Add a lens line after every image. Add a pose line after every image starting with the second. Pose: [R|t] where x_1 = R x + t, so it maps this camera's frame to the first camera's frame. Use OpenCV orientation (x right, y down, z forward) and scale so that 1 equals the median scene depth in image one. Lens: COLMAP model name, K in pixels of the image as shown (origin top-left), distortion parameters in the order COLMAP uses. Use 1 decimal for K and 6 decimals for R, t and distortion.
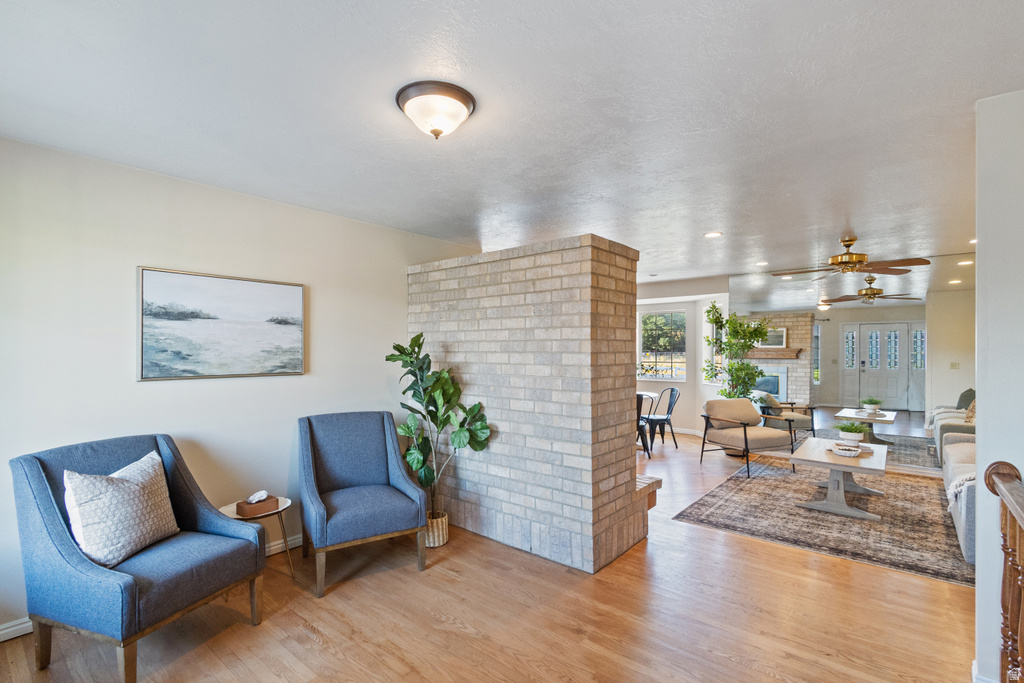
lens RADIAL K [[473.4, 0, 507.8], [0, 473.4, 348.8], [0, 0, 1]] dist [0.001195, 0.000109]
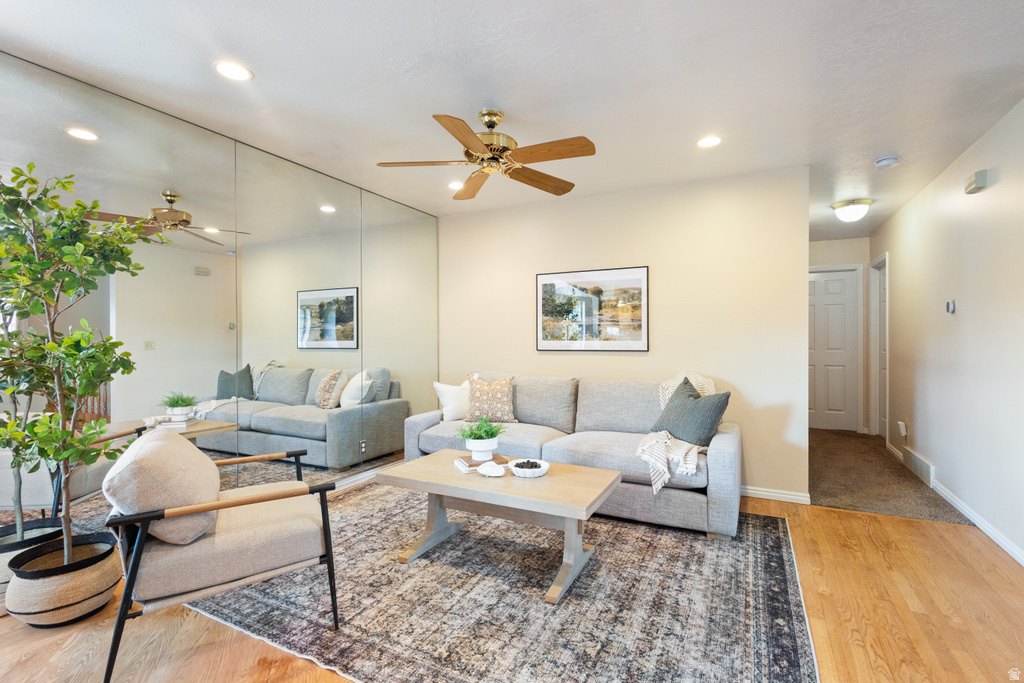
lens RADIAL K [[473.4, 0, 510.4], [0, 473.4, 344.0], [0, 0, 1]] dist [0.001195, 0.000109]
pose [[-0.229903, -0.012444, 0.973134, 0.130603], [0.002733, 0.999906, 0.013432, 0.048544], [-0.973210, 0.005747, -0.229848, 1.083883]]
